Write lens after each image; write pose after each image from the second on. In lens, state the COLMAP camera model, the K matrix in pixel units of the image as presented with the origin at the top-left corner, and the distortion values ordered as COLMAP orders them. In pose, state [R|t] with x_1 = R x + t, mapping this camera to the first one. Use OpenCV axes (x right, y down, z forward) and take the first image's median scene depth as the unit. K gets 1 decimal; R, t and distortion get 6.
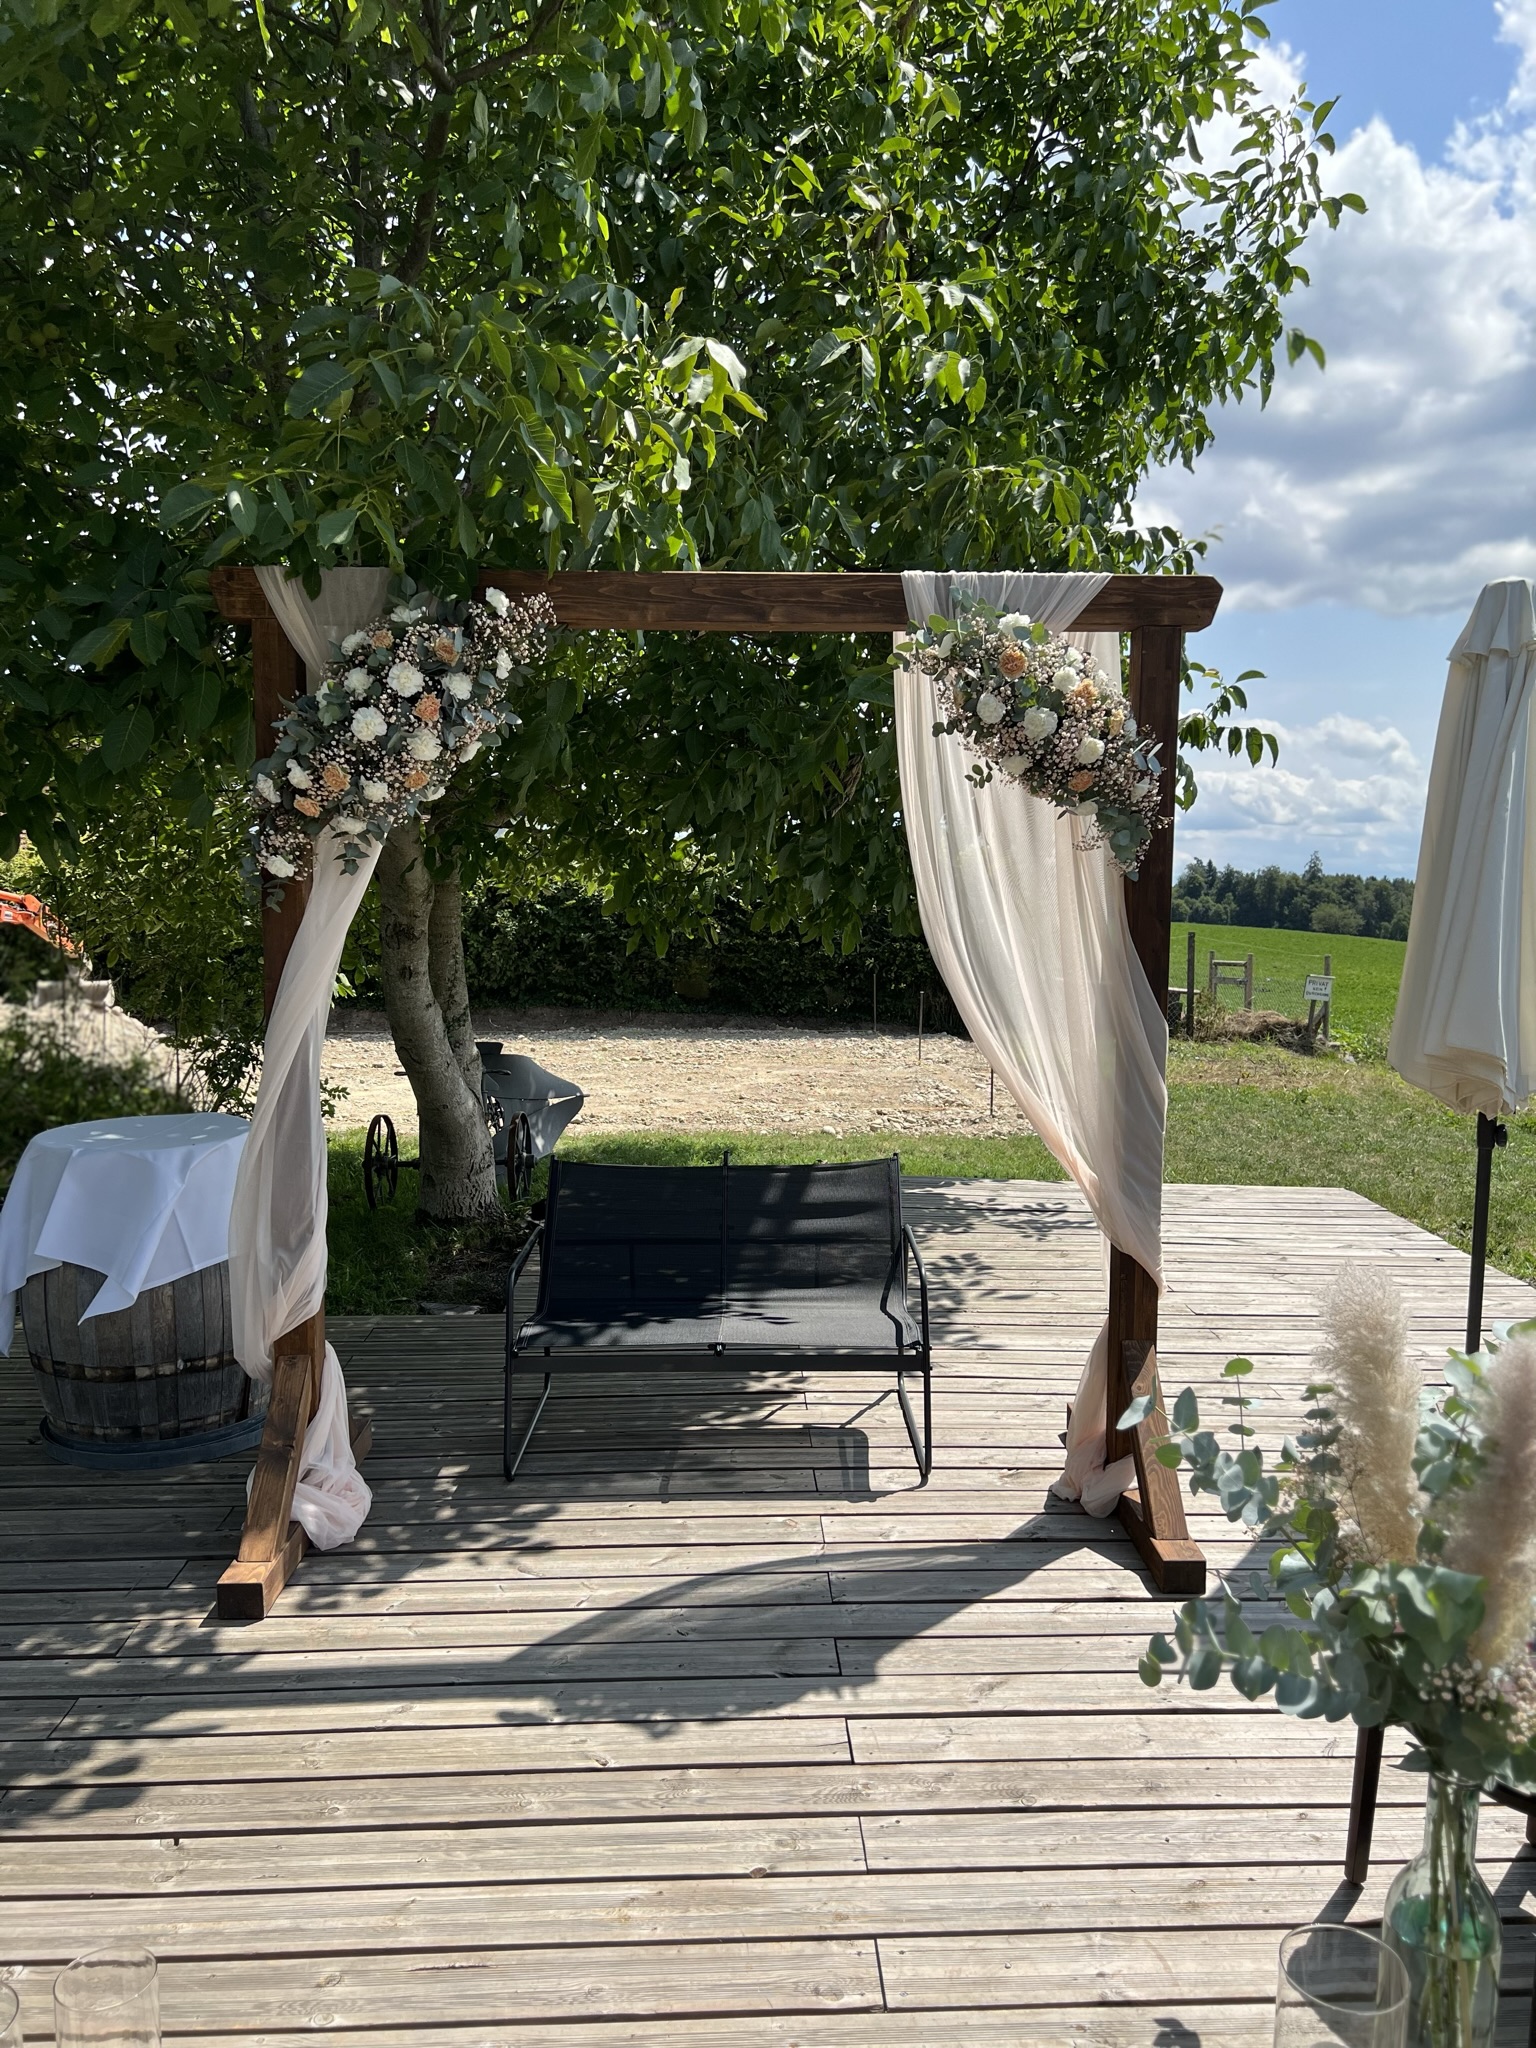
lens RADIAL K [[1535.0, 0, 770.9], [0, 1535.0, 1020.9], [0, 0, 1]] dist [-0.006525, 0.000070]
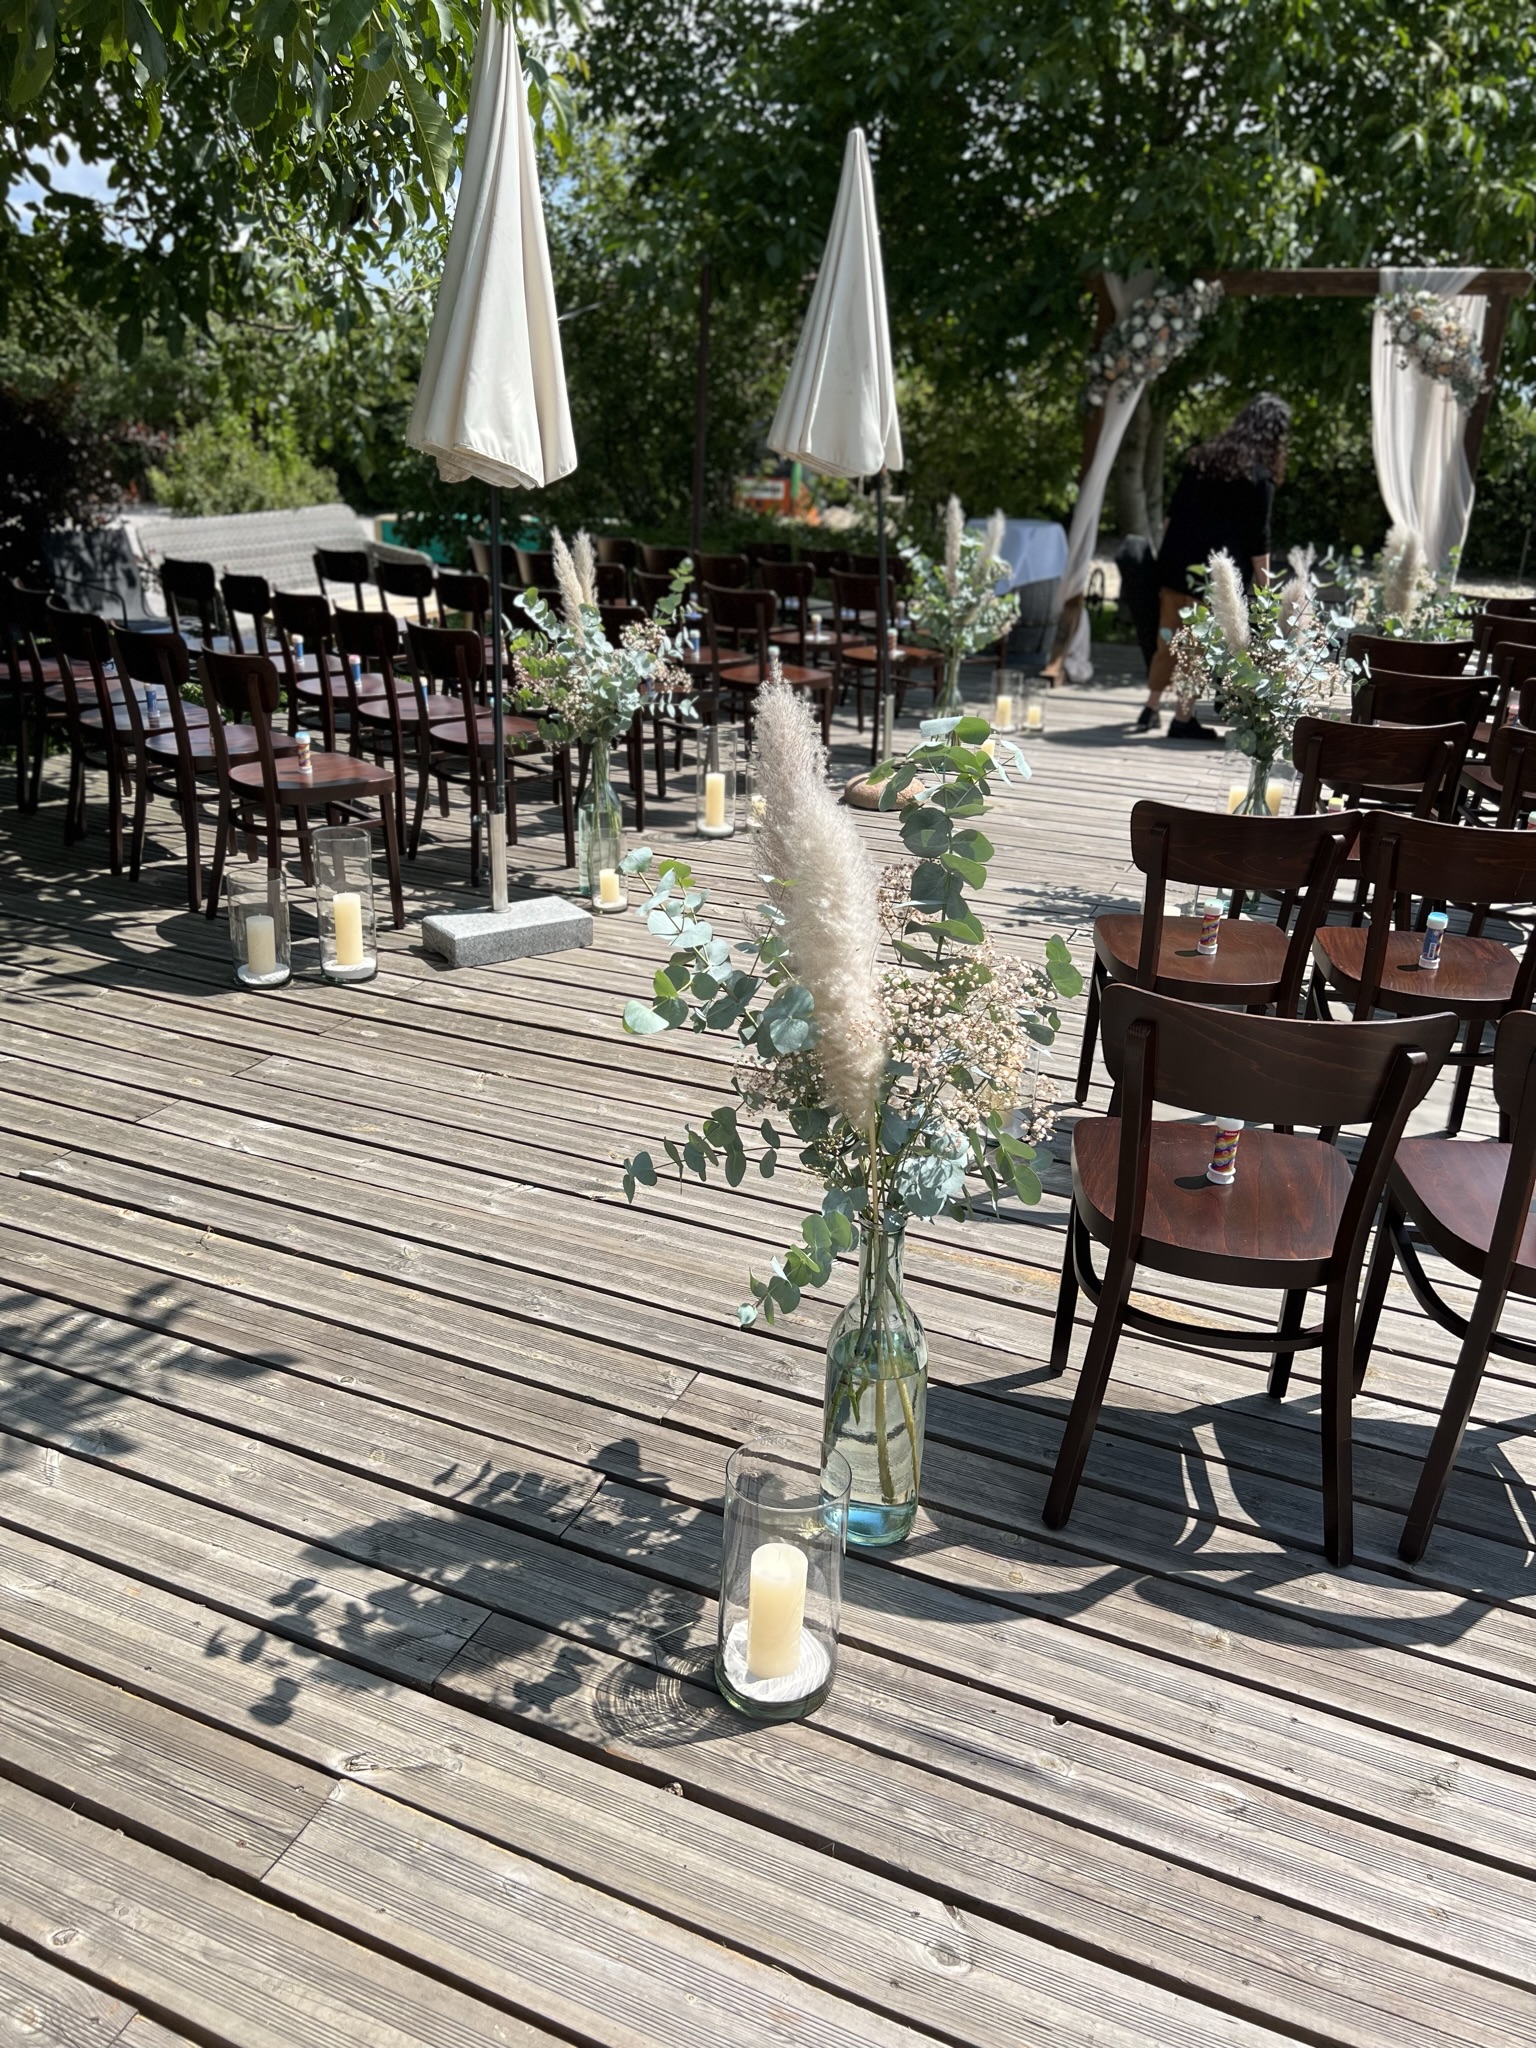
lens RADIAL K [[1535.0, 0, 769.4], [0, 1535.0, 1027.0], [0, 0, 1]] dist [-0.006525, 0.000070]
pose [[0.894326, 0.192061, -0.404097, 0.421587], [-0.081736, 0.958112, 0.274481, 0.243440], [0.439887, -0.212446, 0.872563, -1.677868]]
